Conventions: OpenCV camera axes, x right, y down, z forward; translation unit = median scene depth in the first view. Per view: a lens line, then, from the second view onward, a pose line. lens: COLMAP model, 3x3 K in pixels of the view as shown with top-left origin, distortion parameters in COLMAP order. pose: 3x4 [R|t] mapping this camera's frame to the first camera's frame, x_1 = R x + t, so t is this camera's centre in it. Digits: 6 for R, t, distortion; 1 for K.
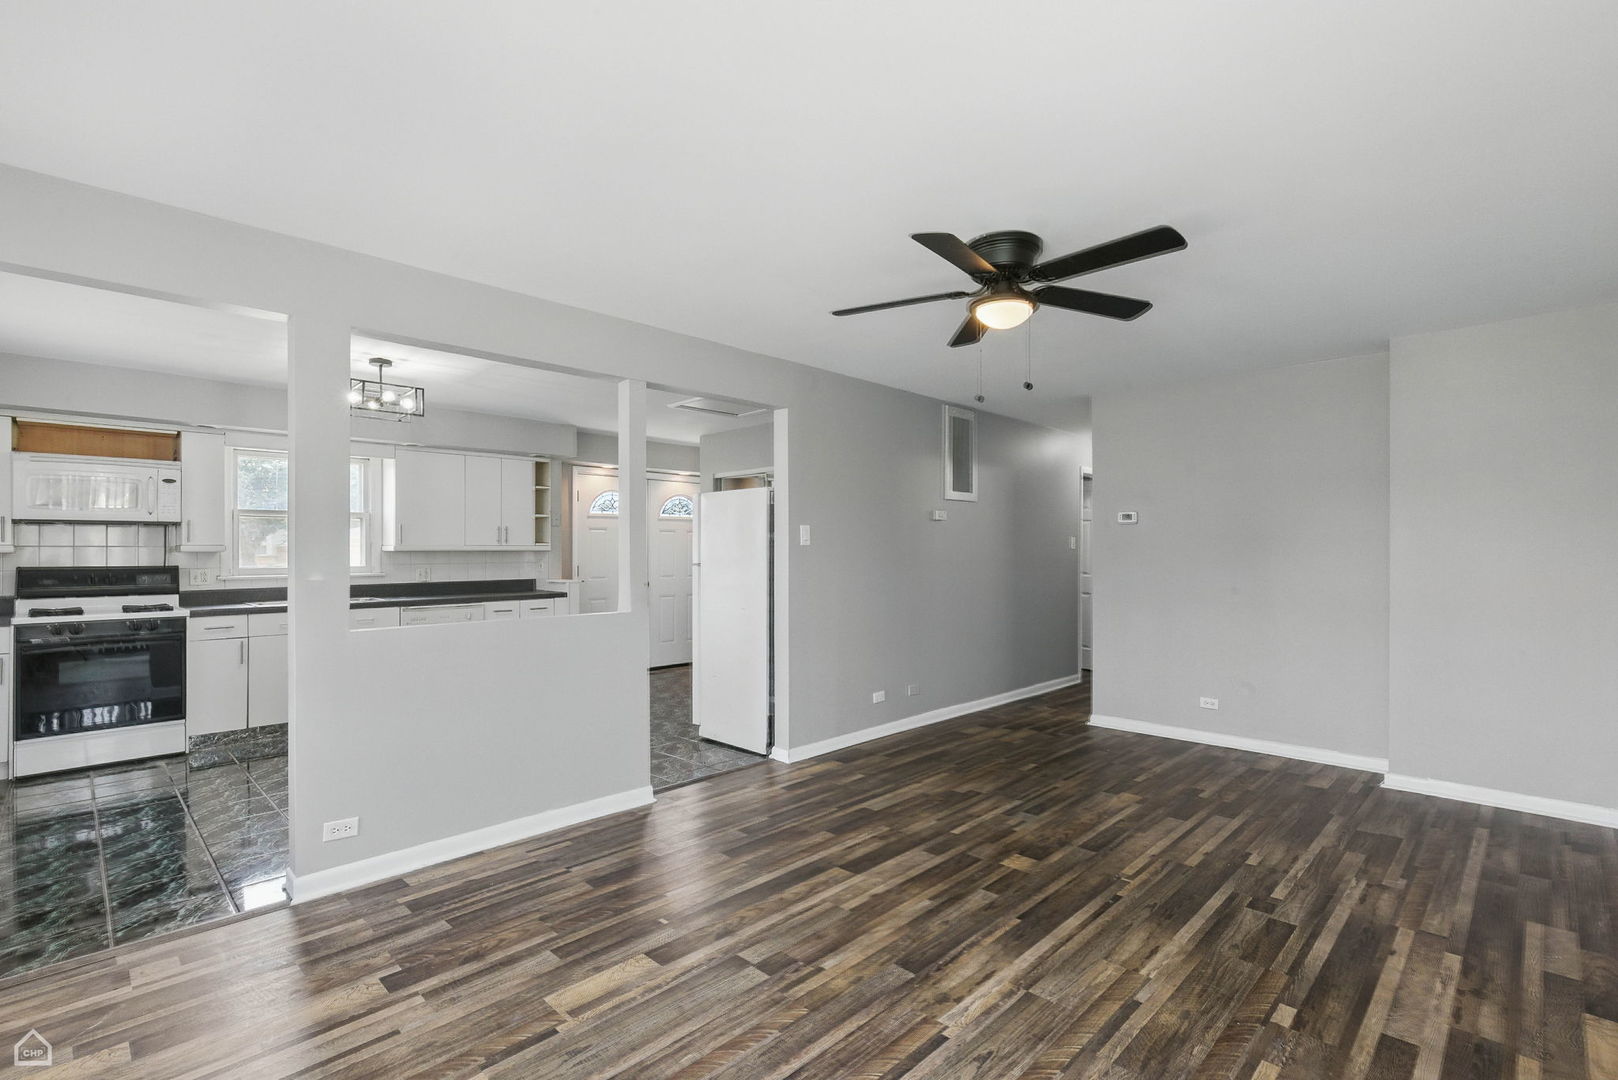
lens RADIAL K [[739.2, 0, 810.0], [0, 739.2, 545.3], [0, 0, 1]] dist [0.001856, -0.000045]
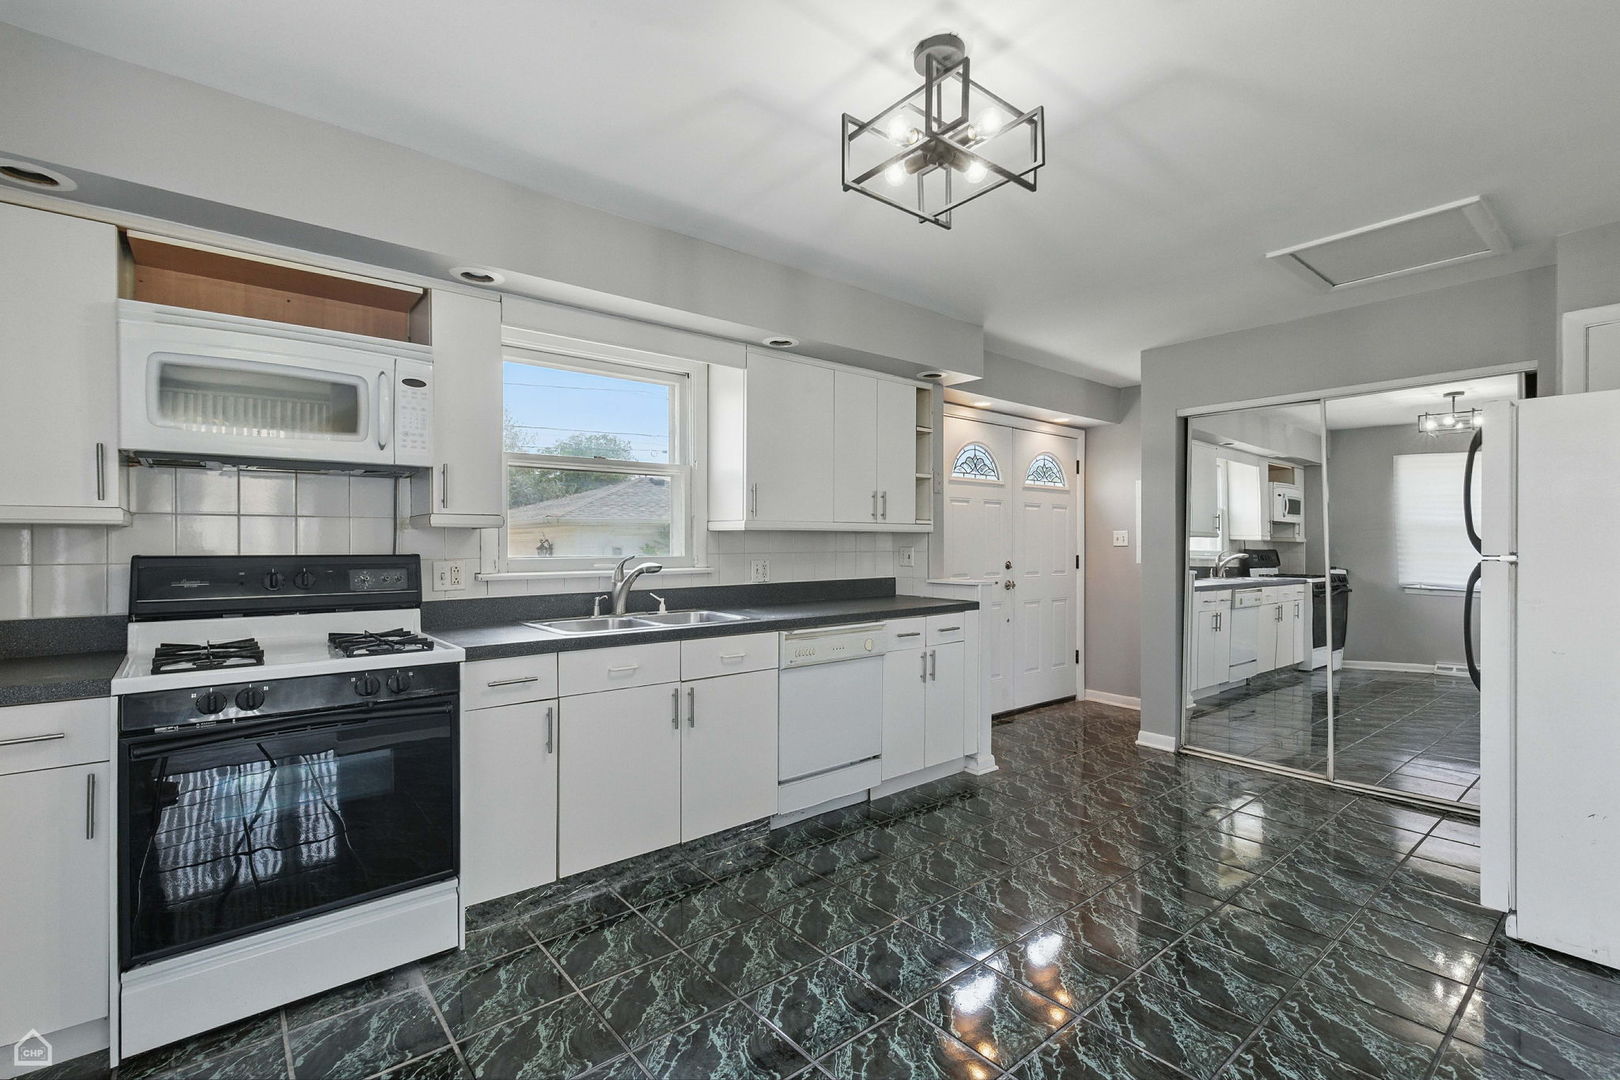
lens RADIAL K [[740.1, 0, 819.7], [0, 740.1, 542.5], [0, 0, 1]] dist [0.001856, -0.000045]
pose [[0.995731, 0.005357, -0.092150, -0.536754], [-0.004524, 0.999947, 0.009246, 0.014183], [0.092194, -0.008790, 0.995702, 0.518590]]
